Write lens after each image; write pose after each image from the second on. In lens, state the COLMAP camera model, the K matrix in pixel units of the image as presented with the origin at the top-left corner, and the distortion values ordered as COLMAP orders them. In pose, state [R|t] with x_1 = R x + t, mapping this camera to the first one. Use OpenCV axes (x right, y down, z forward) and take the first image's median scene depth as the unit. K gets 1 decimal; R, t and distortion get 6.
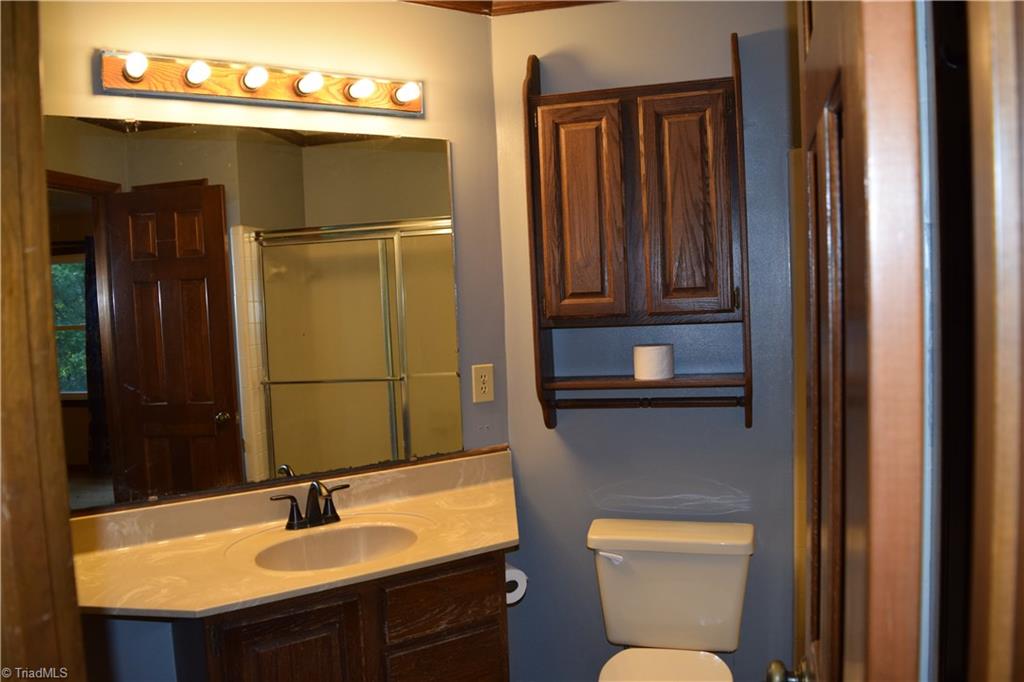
lens RADIAL K [[801.8, 0, 515.0], [0, 801.8, 343.0], [0, 0, 1]] dist [-0.096199, 0.024745]
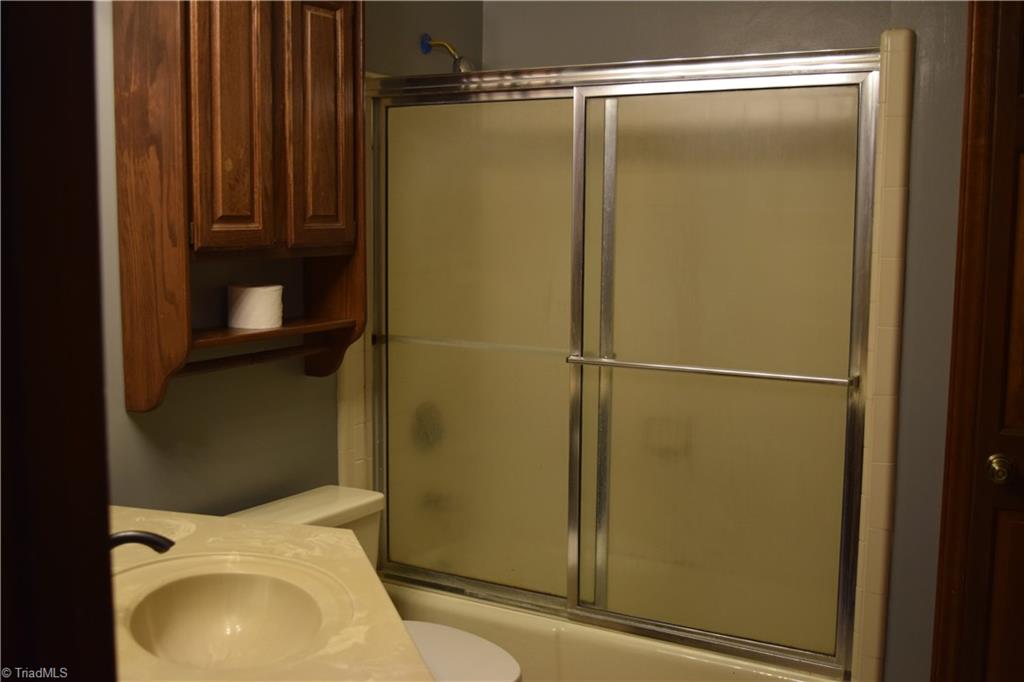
lens RADIAL K [[1085.8, 0, 512.0], [0, 1085.8, 341.0], [0, 0, 1]] dist [-0.064915, 0.011192]
pose [[0.259198, -0.067115, 0.963489, -0.862484], [0.036816, 0.997544, 0.059583, 0.003181], [-0.965122, 0.020028, 0.261033, 0.510015]]
